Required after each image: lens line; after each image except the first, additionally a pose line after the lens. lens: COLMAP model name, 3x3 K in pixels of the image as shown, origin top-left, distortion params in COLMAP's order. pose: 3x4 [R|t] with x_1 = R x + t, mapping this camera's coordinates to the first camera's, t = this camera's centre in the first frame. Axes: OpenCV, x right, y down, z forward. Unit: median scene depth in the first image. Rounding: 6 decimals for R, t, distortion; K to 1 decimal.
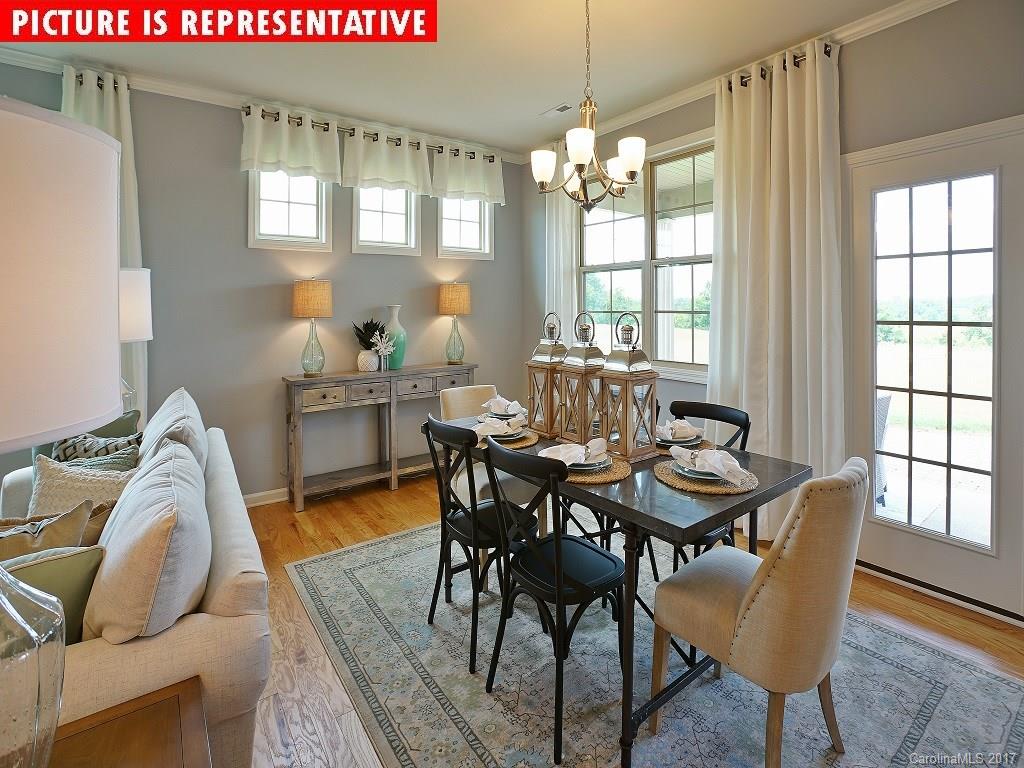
lens RADIAL K [[473.6, 0, 510.8], [0, 473.6, 308.6], [0, 0, 1]] dist [-0.001568, -0.000322]
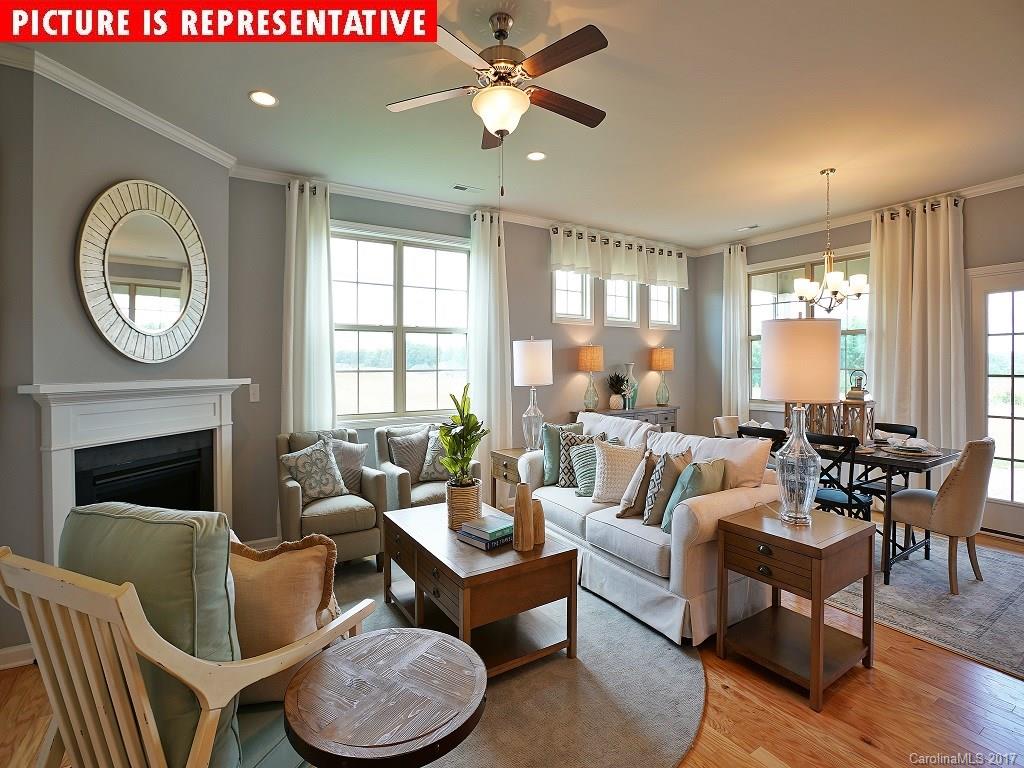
lens RADIAL K [[475.2, 0, 516.3], [0, 475.2, 362.5], [0, 0, 1]] dist [-0.002731, 0.000629]
pose [[0.999900, 0.005924, 0.012828, -0.642402], [-0.005815, 0.999947, -0.008514, 0.005529], [-0.012878, 0.008439, 0.999881, -0.438675]]
